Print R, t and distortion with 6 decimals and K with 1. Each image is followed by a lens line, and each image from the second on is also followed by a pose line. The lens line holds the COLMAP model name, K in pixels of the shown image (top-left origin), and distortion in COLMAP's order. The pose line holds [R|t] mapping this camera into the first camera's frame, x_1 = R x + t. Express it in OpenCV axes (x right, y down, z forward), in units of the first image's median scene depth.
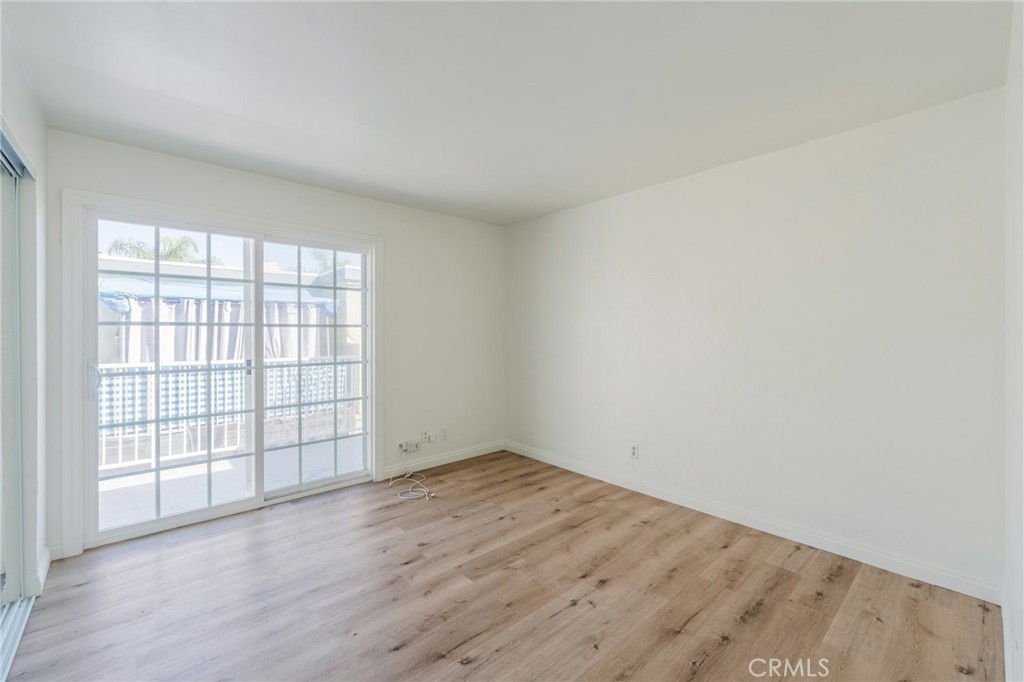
lens RADIAL K [[413.9, 0, 516.5], [0, 413.9, 331.6], [0, 0, 1]] dist [-0.000531, 0.000188]
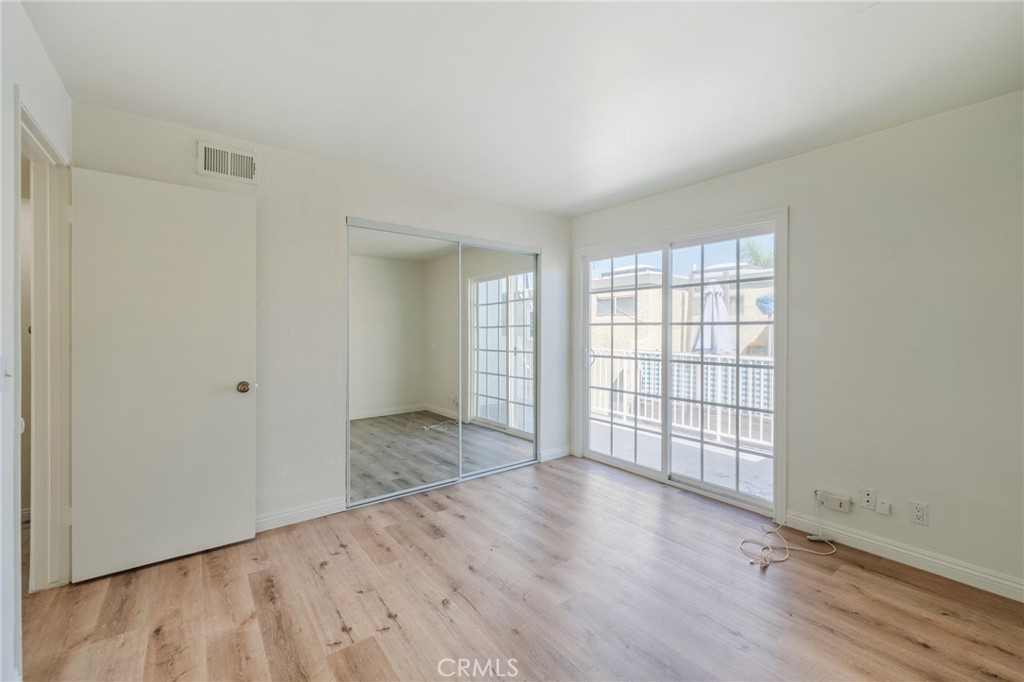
lens RADIAL K [[413.9, 0, 518.4], [0, 413.9, 336.7], [0, 0, 1]] dist [-0.000531, 0.000188]
pose [[-0.060070, 0.015736, -0.998070, 0.503598], [-0.002056, 0.999872, 0.015888, 0.001804], [0.998192, 0.003007, -0.060030, 0.611019]]
